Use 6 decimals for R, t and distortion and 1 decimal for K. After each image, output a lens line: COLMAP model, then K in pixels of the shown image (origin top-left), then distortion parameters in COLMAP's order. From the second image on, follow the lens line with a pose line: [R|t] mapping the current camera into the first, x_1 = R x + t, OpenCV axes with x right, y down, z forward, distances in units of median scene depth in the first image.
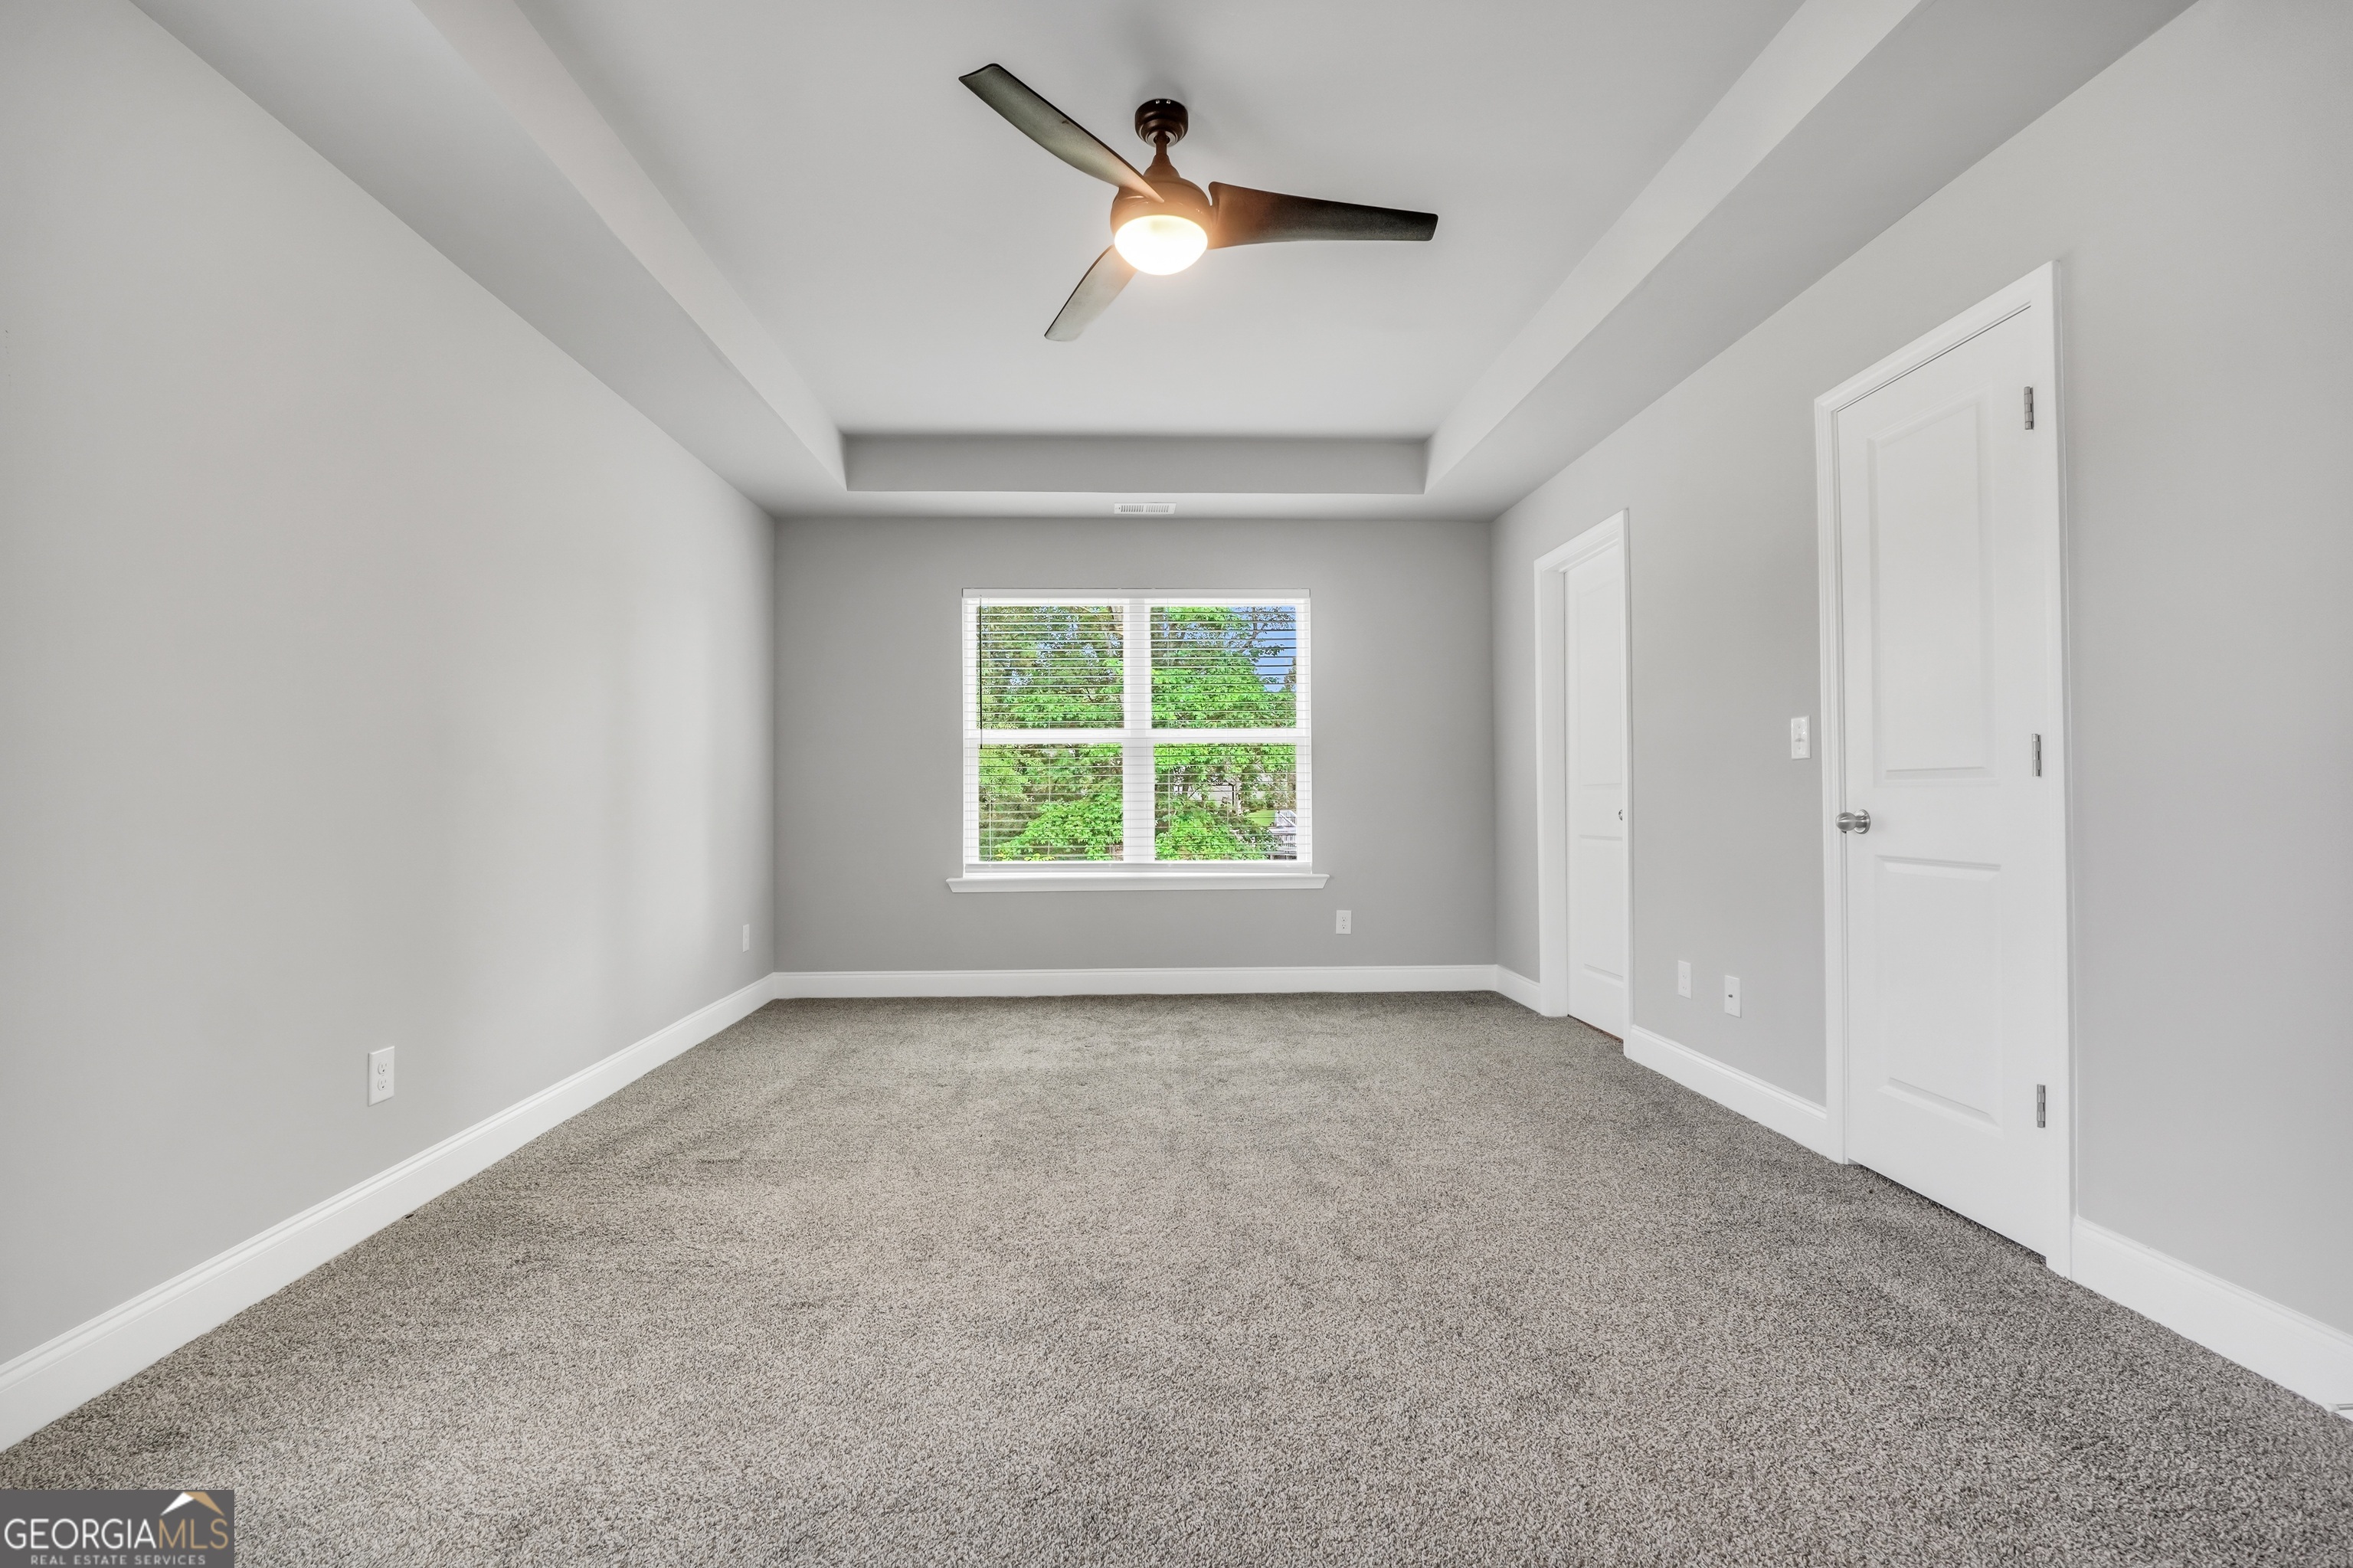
lens RADIAL K [[1032.2, 0, 1176.5], [0, 1032.2, 784.0], [0, 0, 1]] dist [-0.008528, 0.000726]
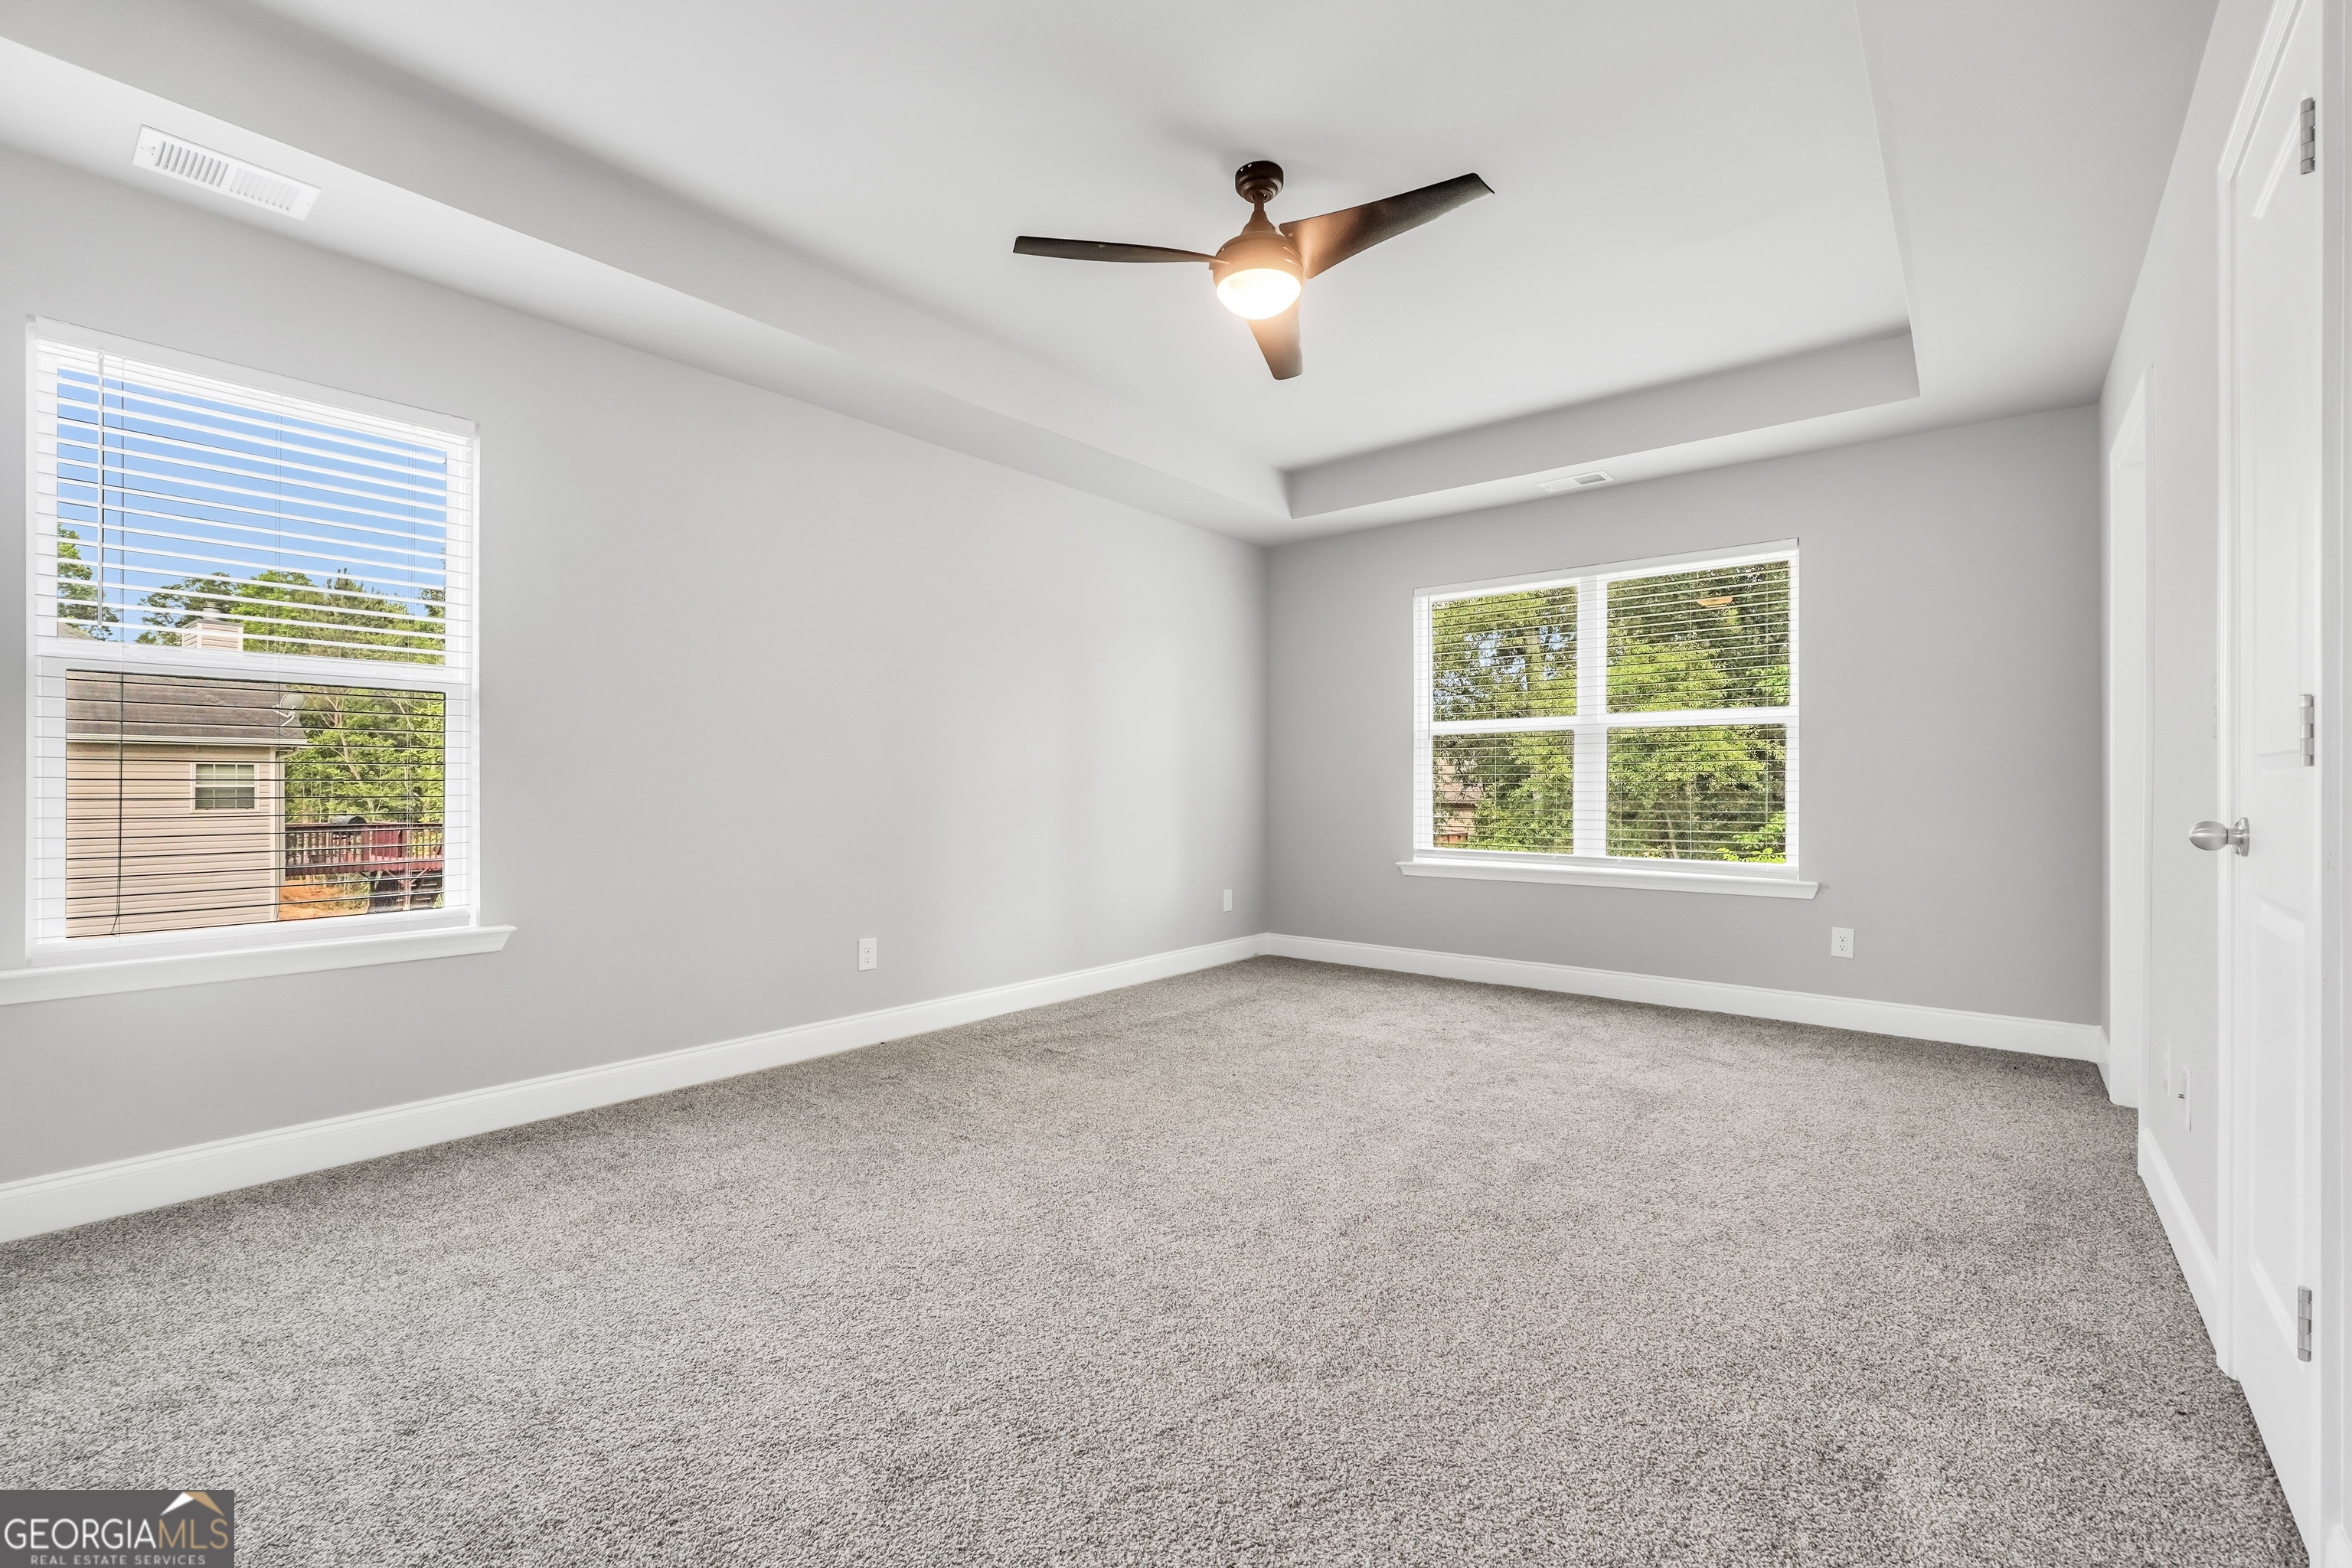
lens RADIAL K [[1026.8, 0, 1177.9], [0, 1026.8, 789.7], [0, 0, 1]] dist [-0.006328, 0.001035]
pose [[0.738468, 0.007793, -0.674244, 0.488140], [0.005166, 0.999838, 0.017215, -0.004738], [0.674269, -0.016196, 0.738308, 0.084561]]
